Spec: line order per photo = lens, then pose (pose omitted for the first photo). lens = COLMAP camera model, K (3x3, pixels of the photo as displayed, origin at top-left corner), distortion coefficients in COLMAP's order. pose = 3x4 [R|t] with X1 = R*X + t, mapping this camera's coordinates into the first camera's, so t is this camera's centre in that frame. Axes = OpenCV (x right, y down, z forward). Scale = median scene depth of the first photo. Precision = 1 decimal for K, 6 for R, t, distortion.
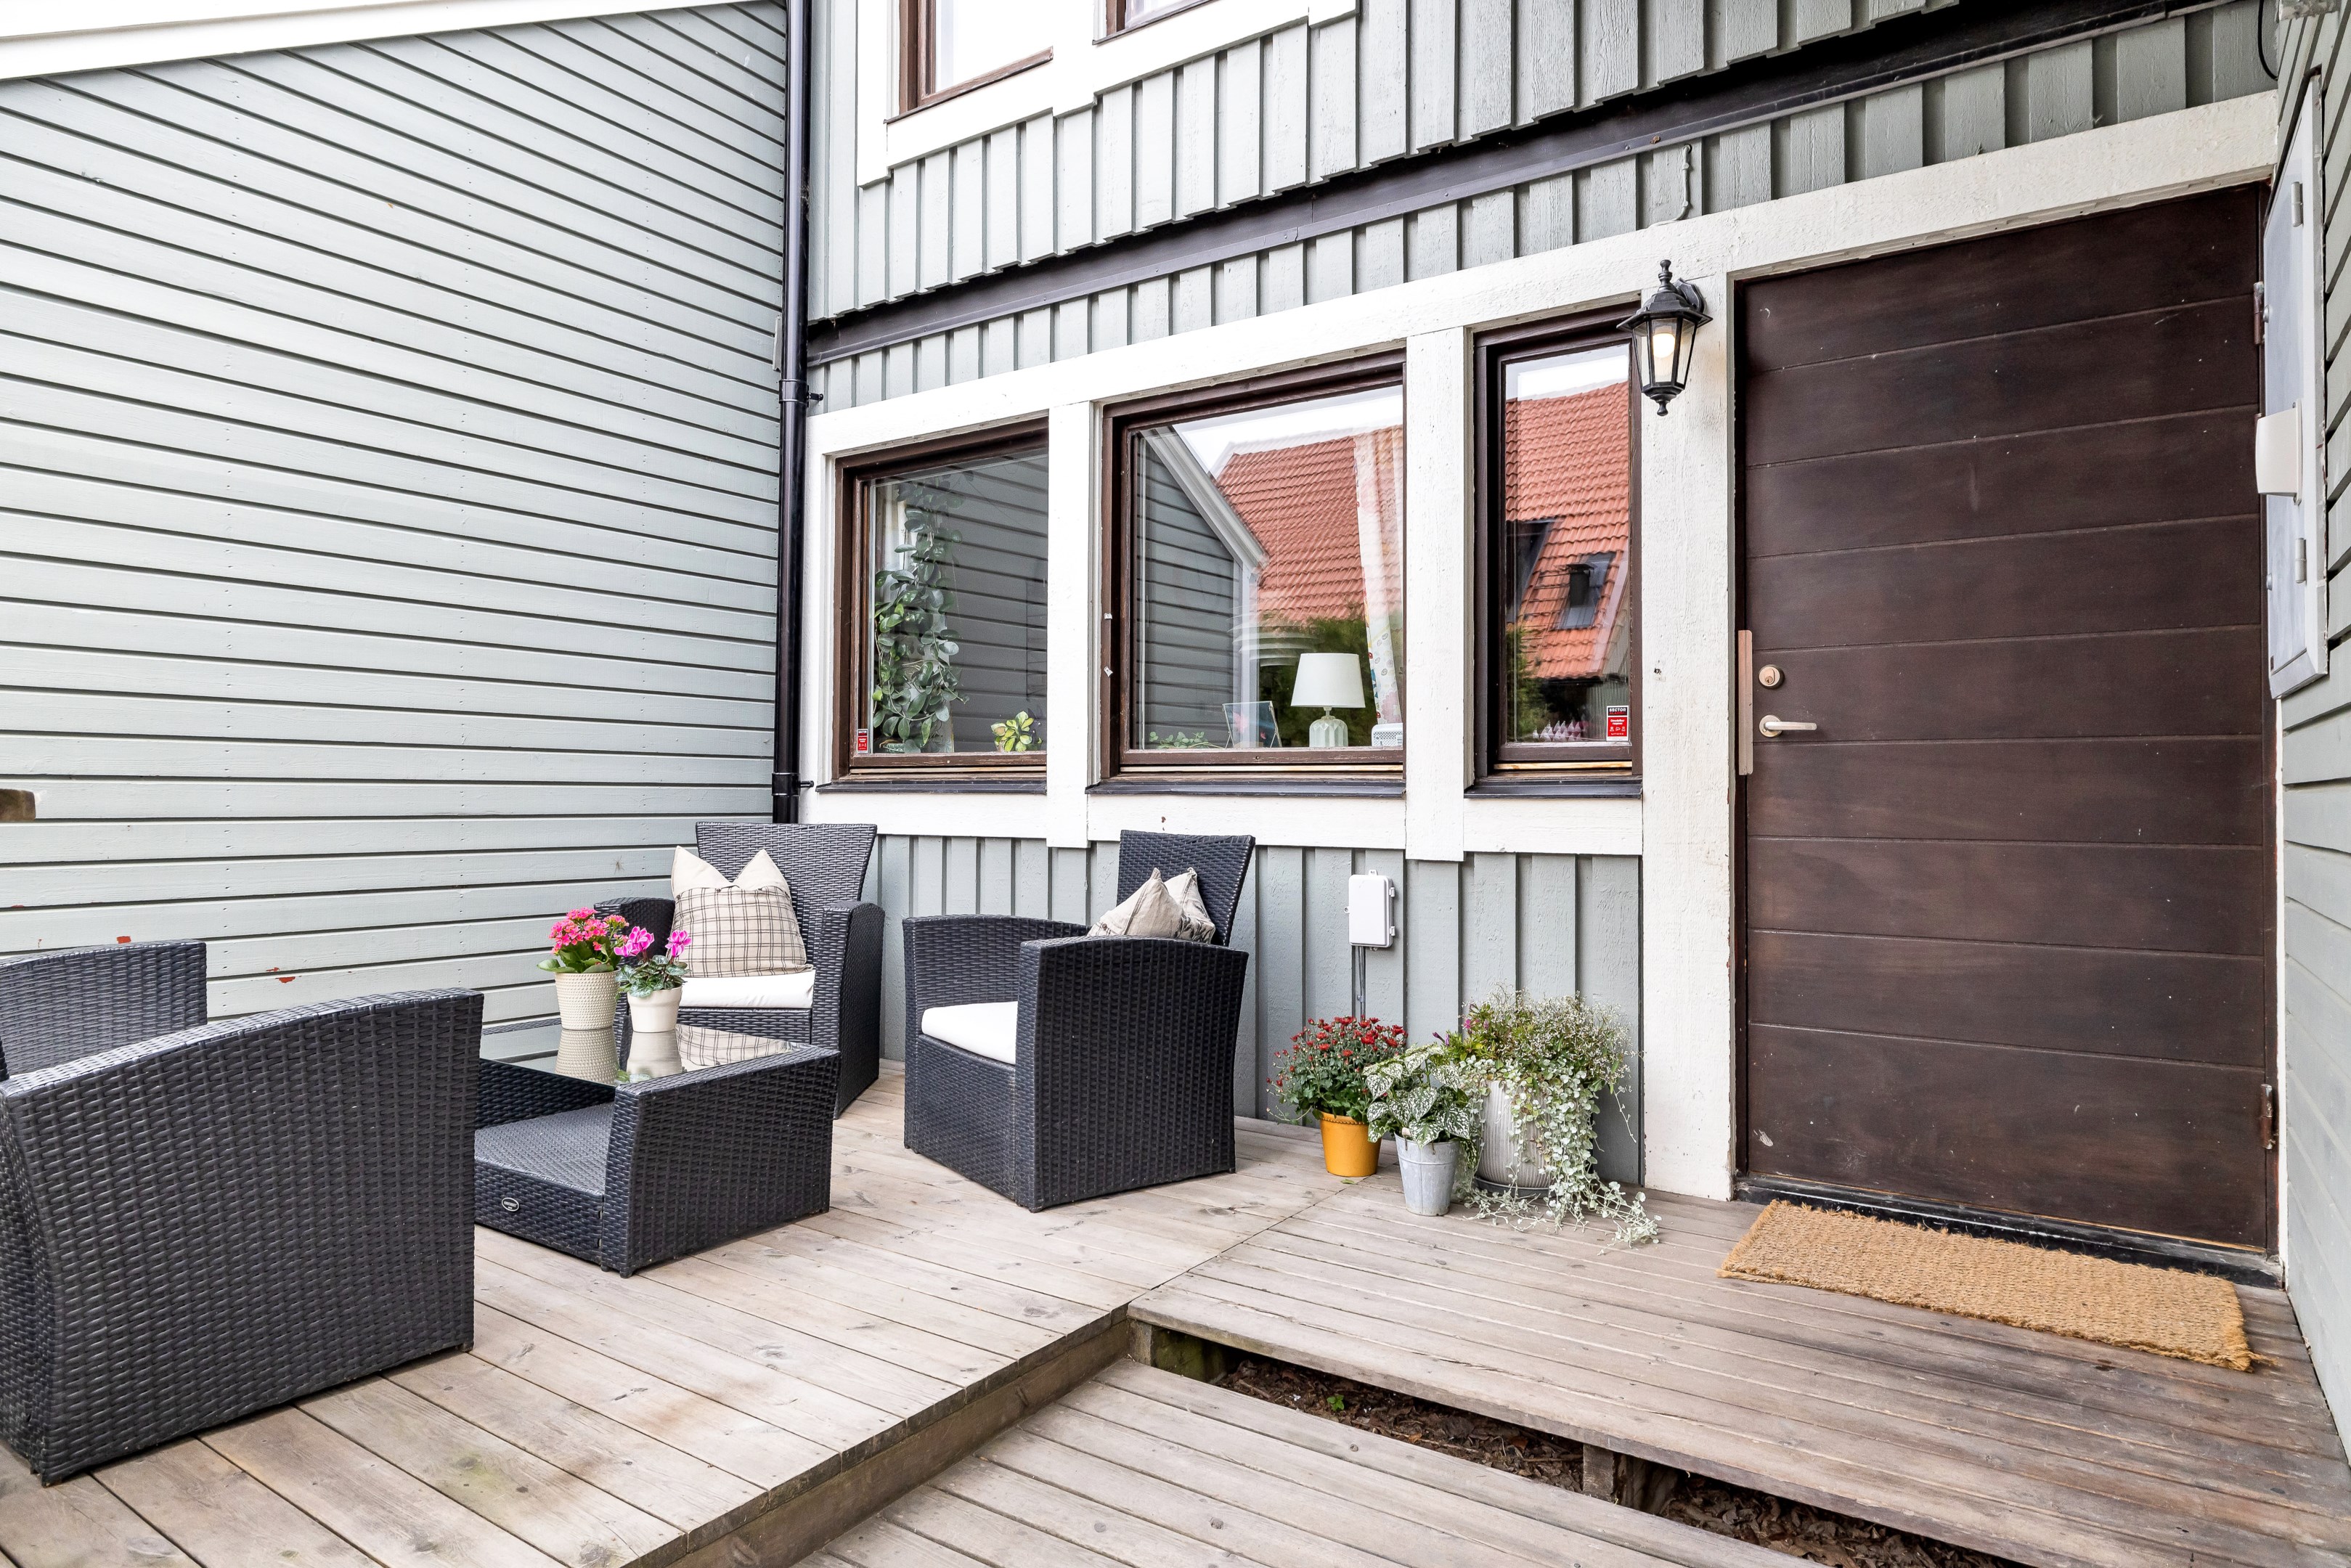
lens RADIAL K [[1428.0, 0, 1175.5], [0, 1428.0, 784.0], [0, 0, 1]] dist [-0.000841, -0.000686]
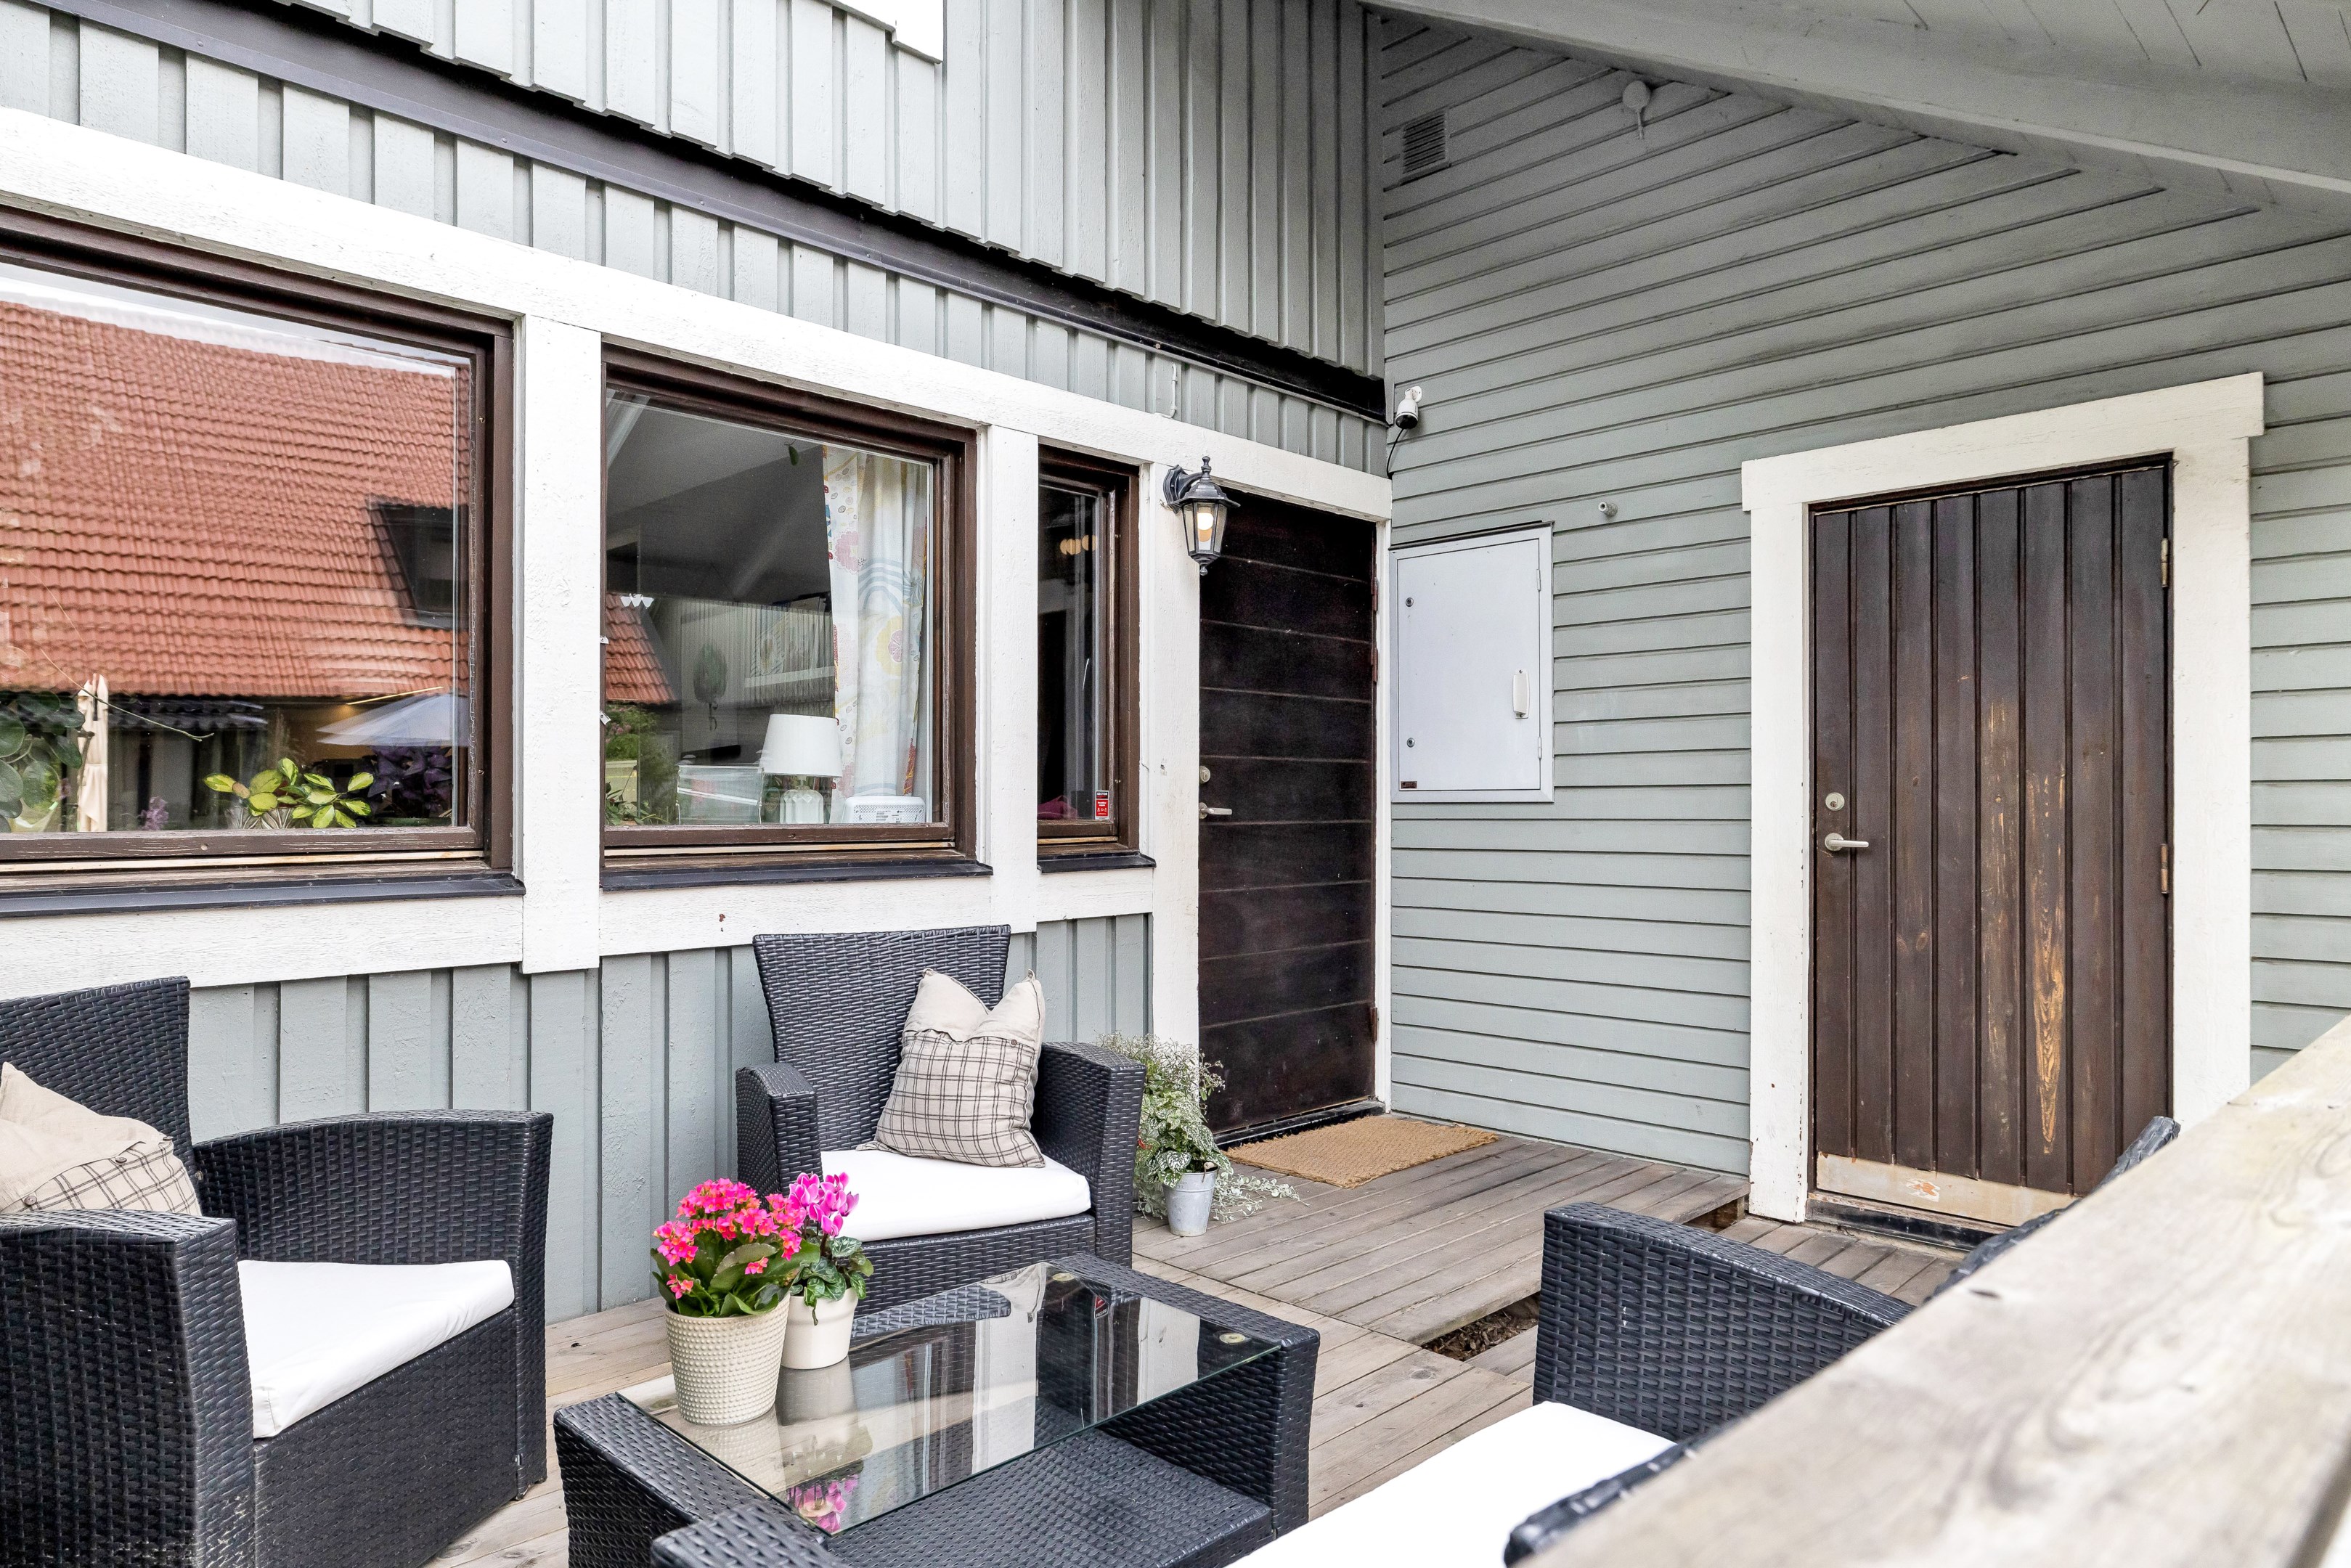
lens RADIAL K [[1428.0, 0, 1175.5], [0, 1428.0, 784.0], [0, 0, 1]] dist [-0.000841, -0.000686]
pose [[0.140110, 0.019071, 0.989952, -0.795350], [0.010006, 0.999736, -0.020676, -0.030903], [-0.990085, 0.012802, 0.139882, 0.700224]]
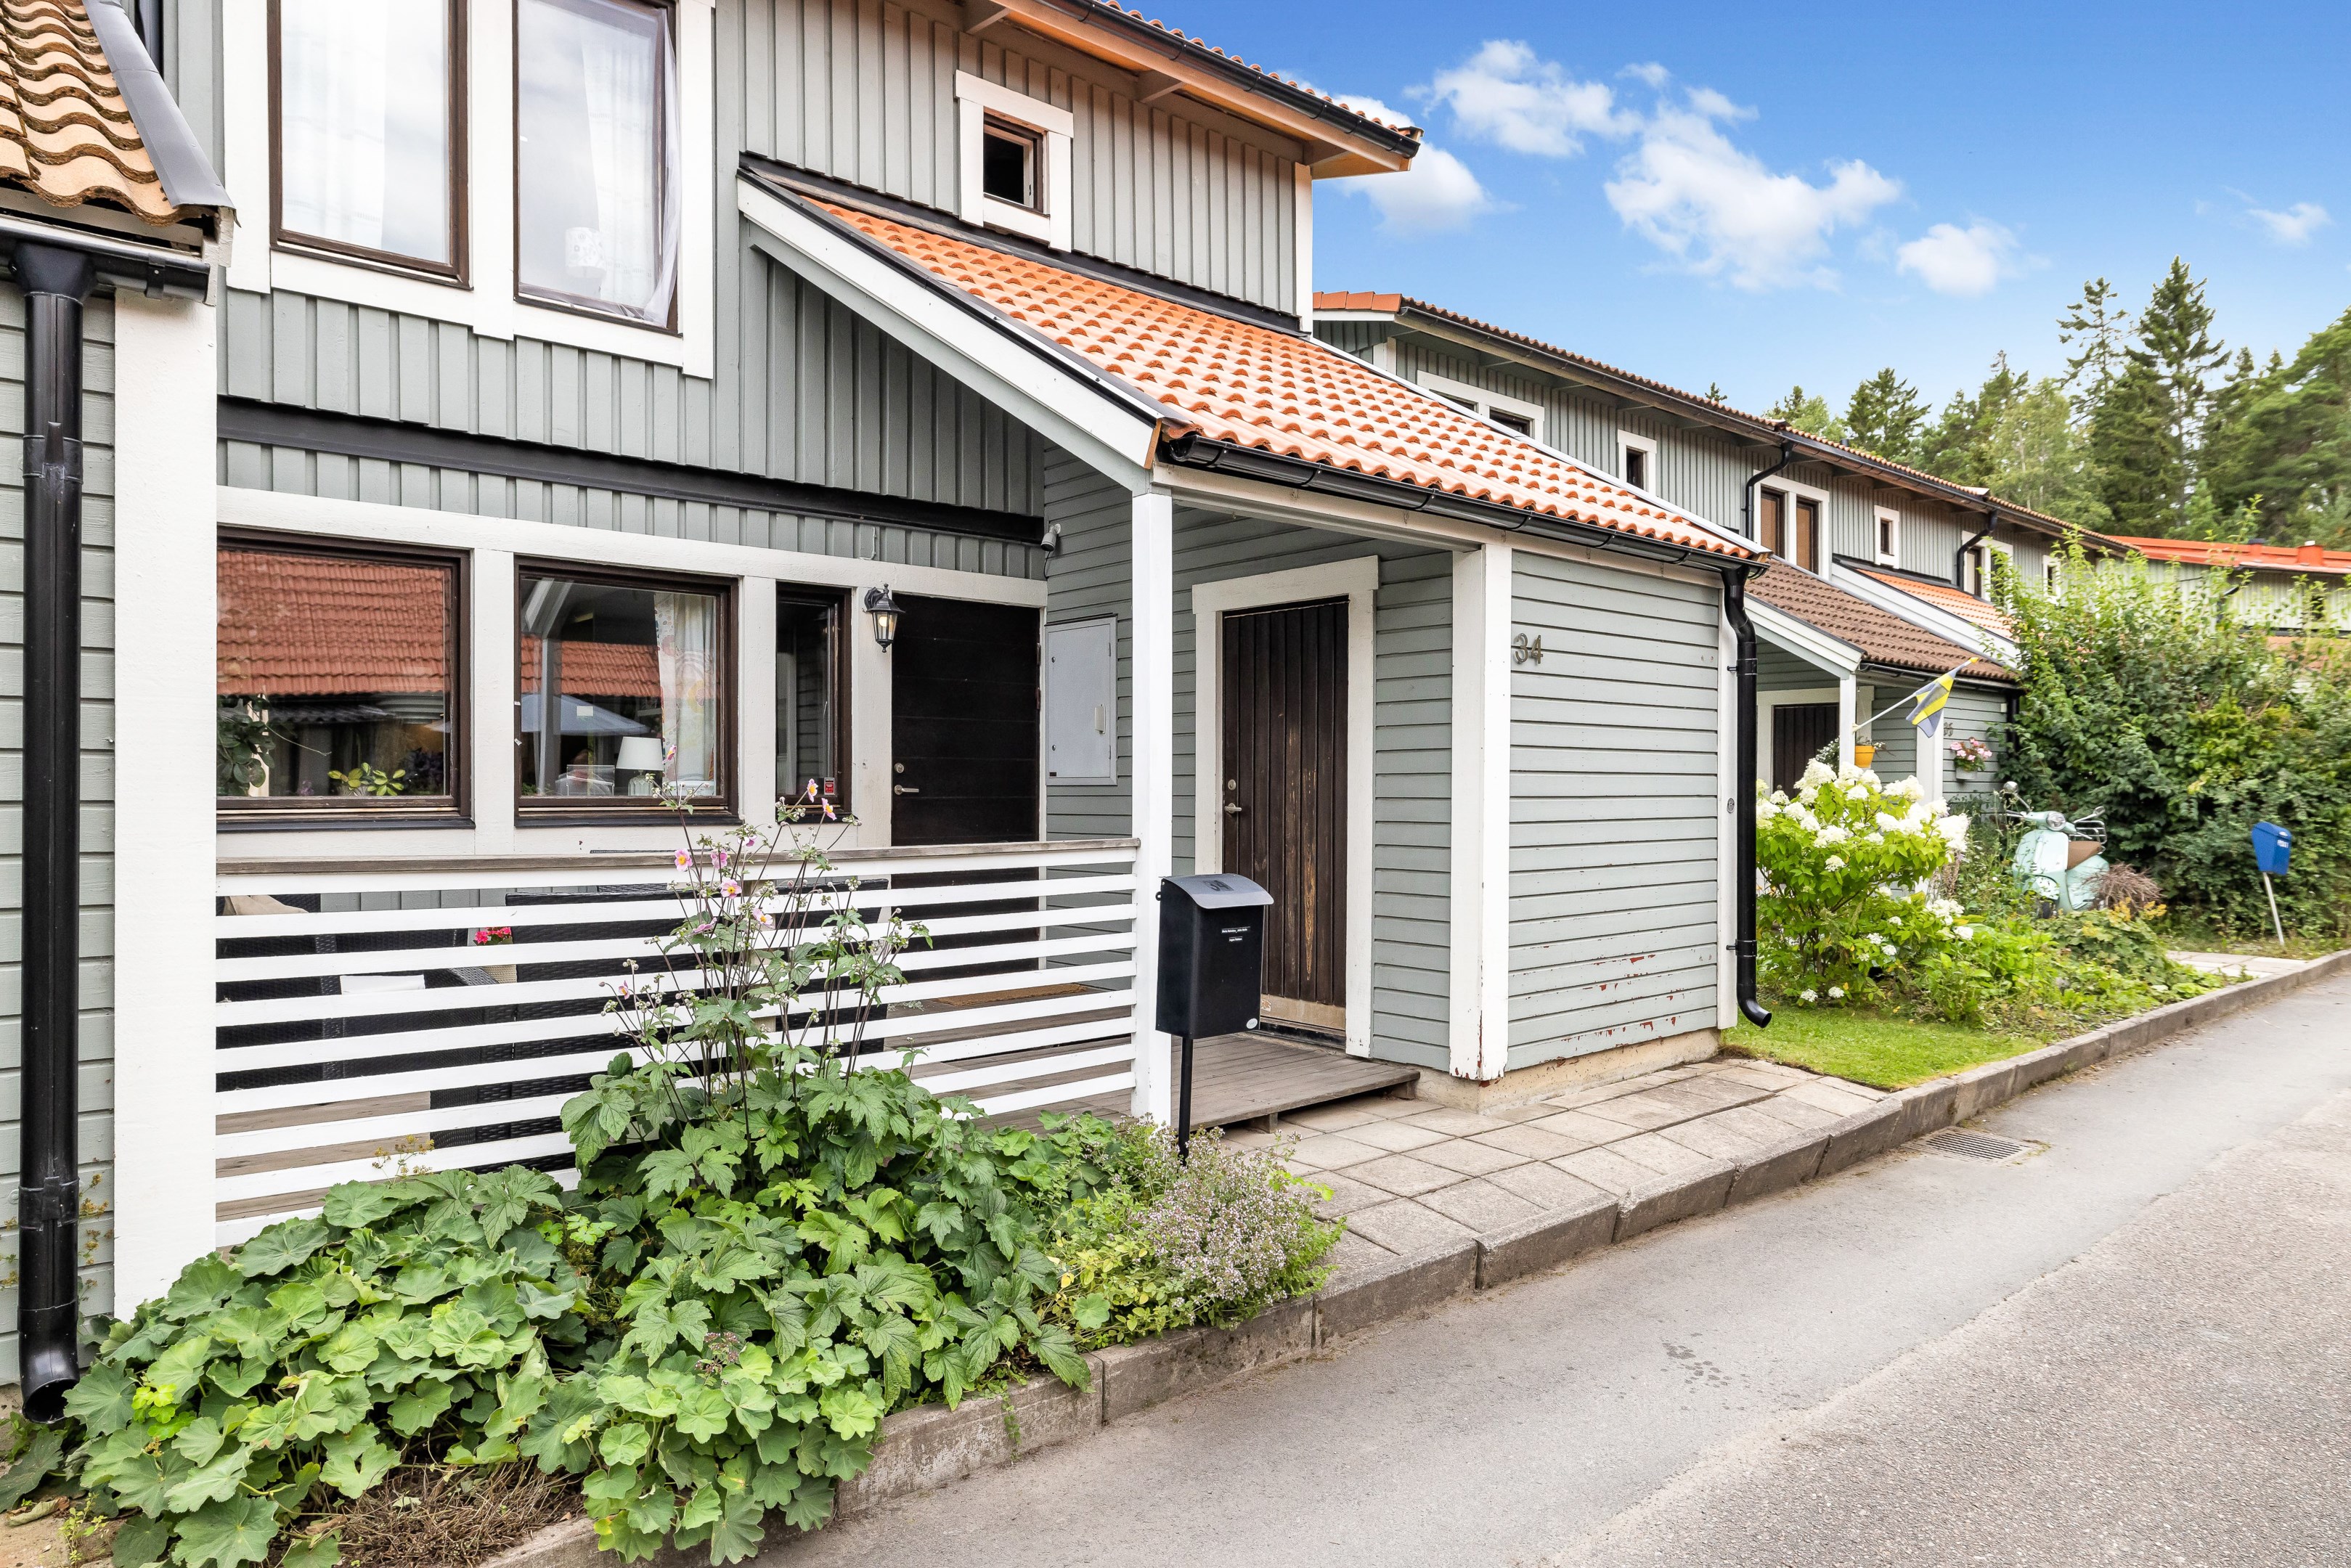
lens RADIAL K [[1428.0, 0, 1175.5], [0, 1428.0, 784.0], [0, 0, 1]] dist [-0.000841, -0.000686]
pose [[0.212449, 0.008202, 0.977138, -1.457512], [0.007894, 0.999918, -0.010110, -0.018336], [-0.977140, 0.009861, 0.212367, 0.069045]]
